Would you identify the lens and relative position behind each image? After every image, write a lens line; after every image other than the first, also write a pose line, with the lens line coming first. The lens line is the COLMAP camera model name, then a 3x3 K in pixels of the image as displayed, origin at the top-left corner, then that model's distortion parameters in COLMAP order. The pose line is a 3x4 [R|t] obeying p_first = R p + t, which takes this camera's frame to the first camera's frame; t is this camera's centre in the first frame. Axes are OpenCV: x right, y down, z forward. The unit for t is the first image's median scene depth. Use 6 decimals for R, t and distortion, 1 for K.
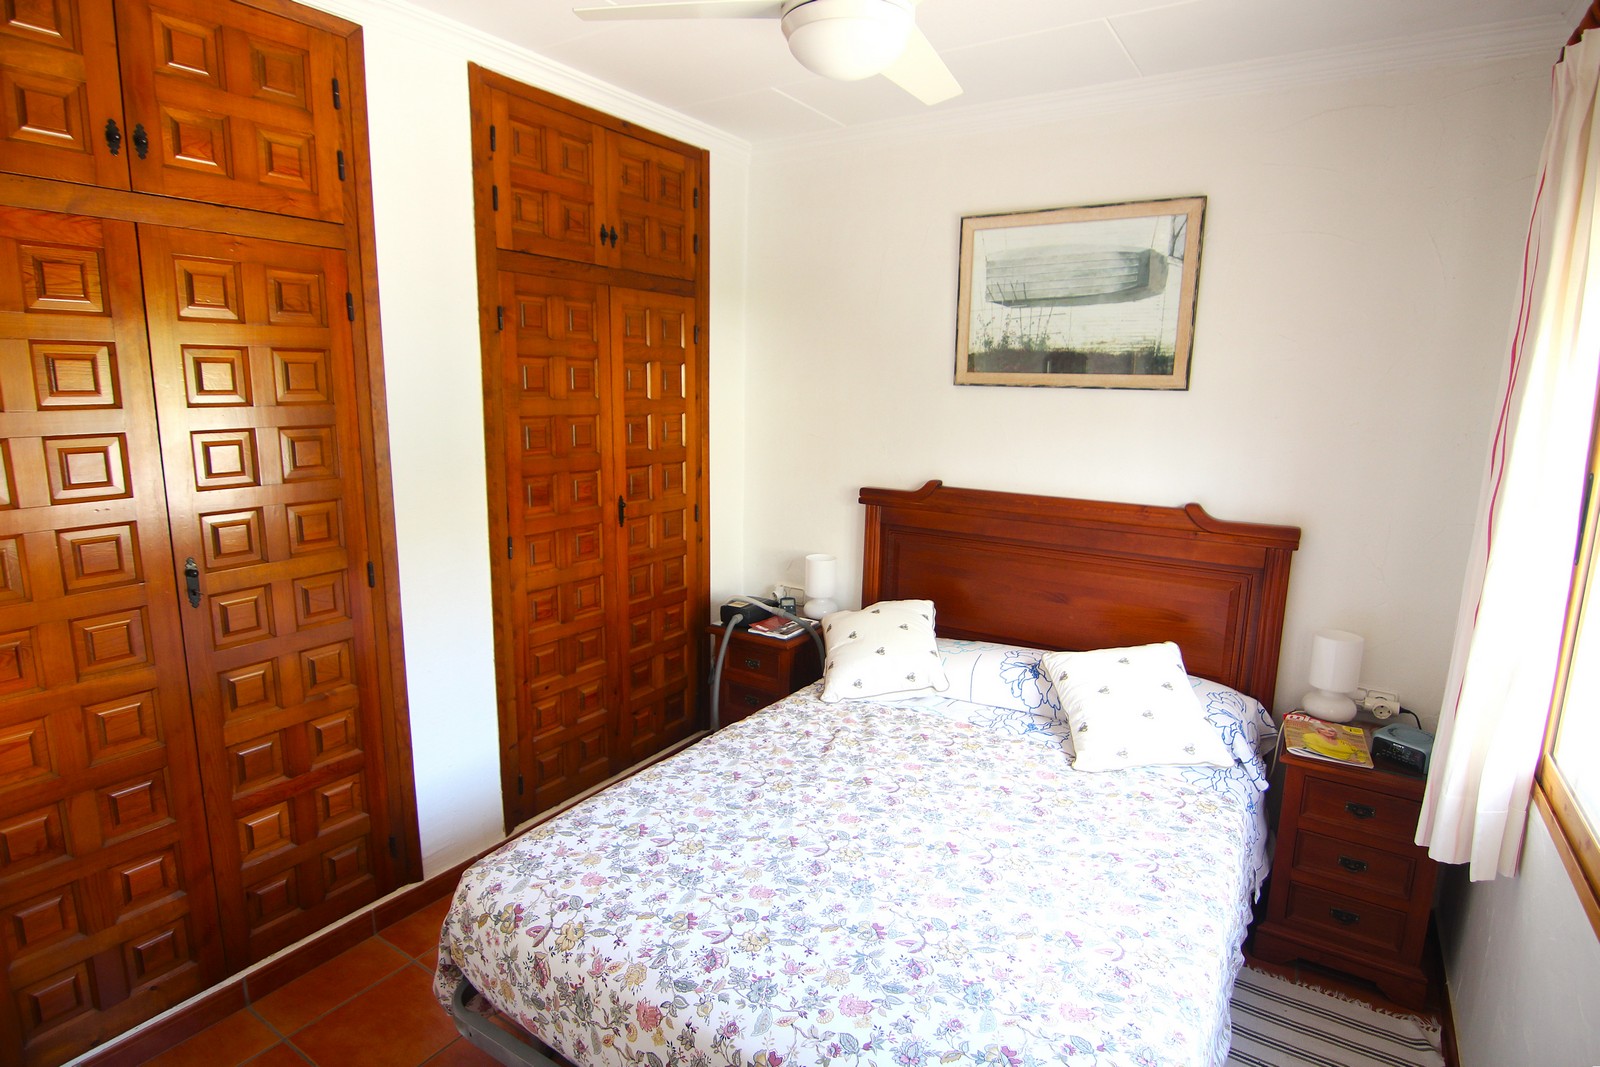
lens RADIAL K [[828.2, 0, 806.1], [0, 828.2, 528.8], [0, 0, 1]] dist [0.001309, -0.016932]
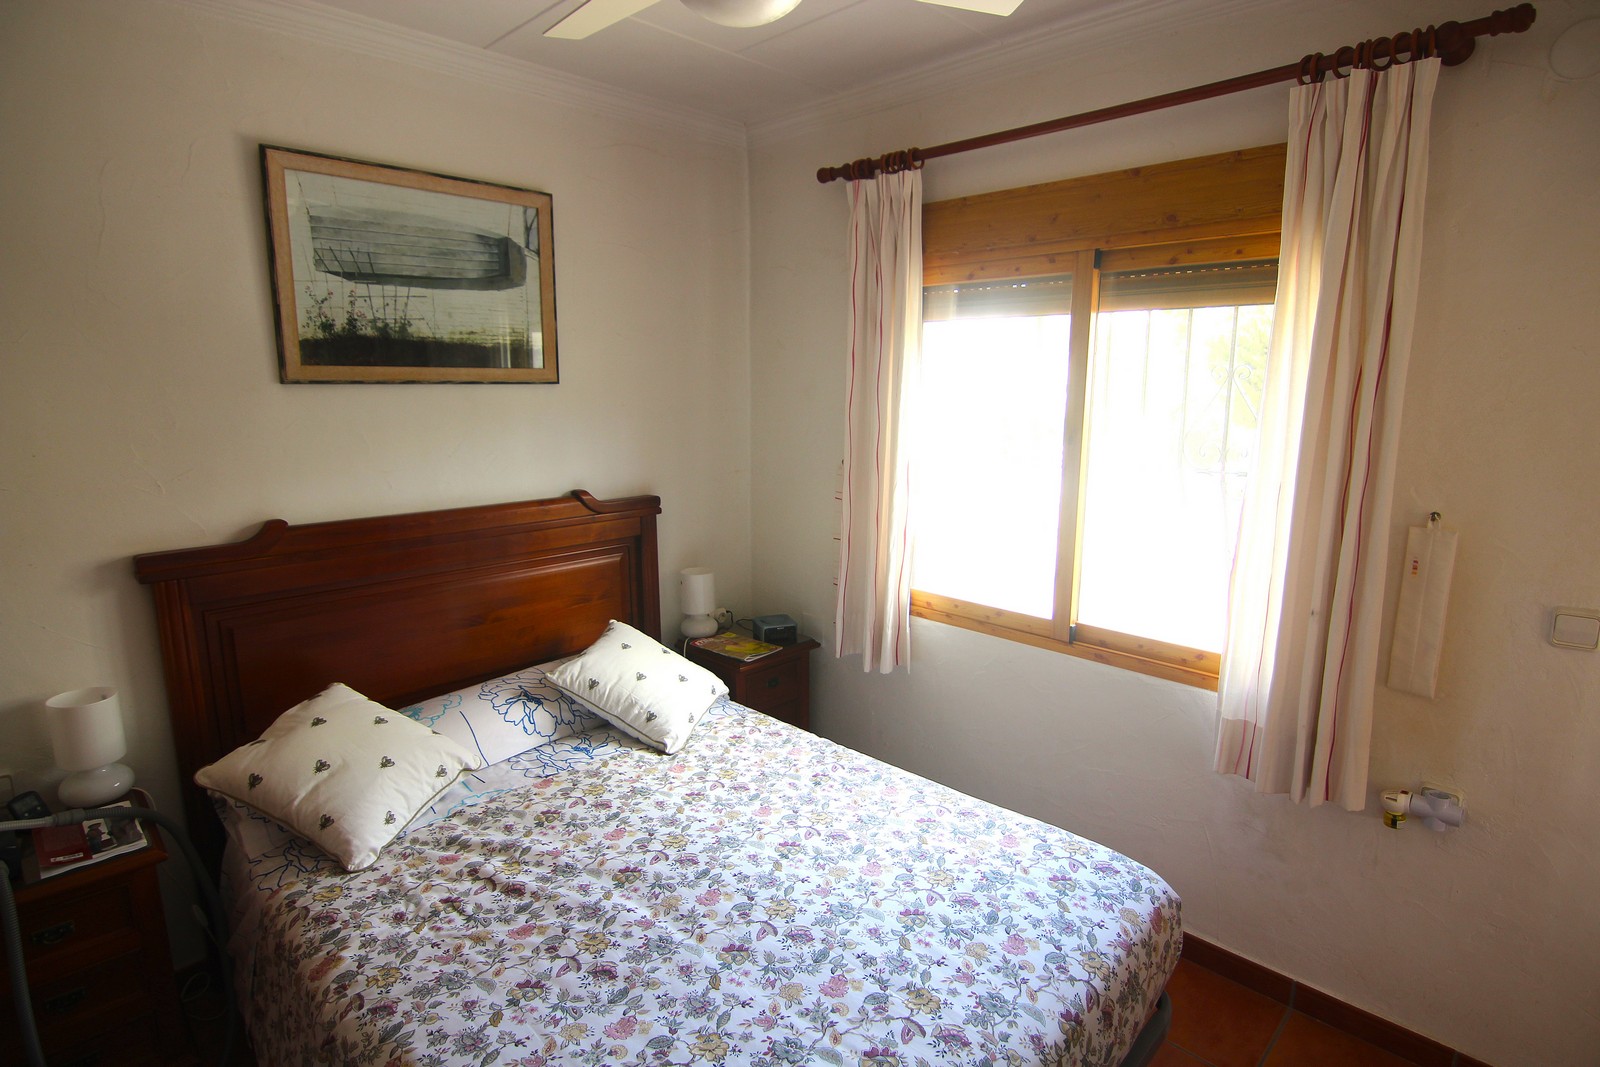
lens RADIAL K [[828.2, 0, 806.1], [0, 828.2, 528.8], [0, 0, 1]] dist [0.001309, -0.016932]
pose [[0.202006, -0.194452, 0.959886, -0.496487], [0.170395, 0.972122, 0.161072, -0.103383], [-0.964448, 0.131022, 0.229508, 0.483672]]
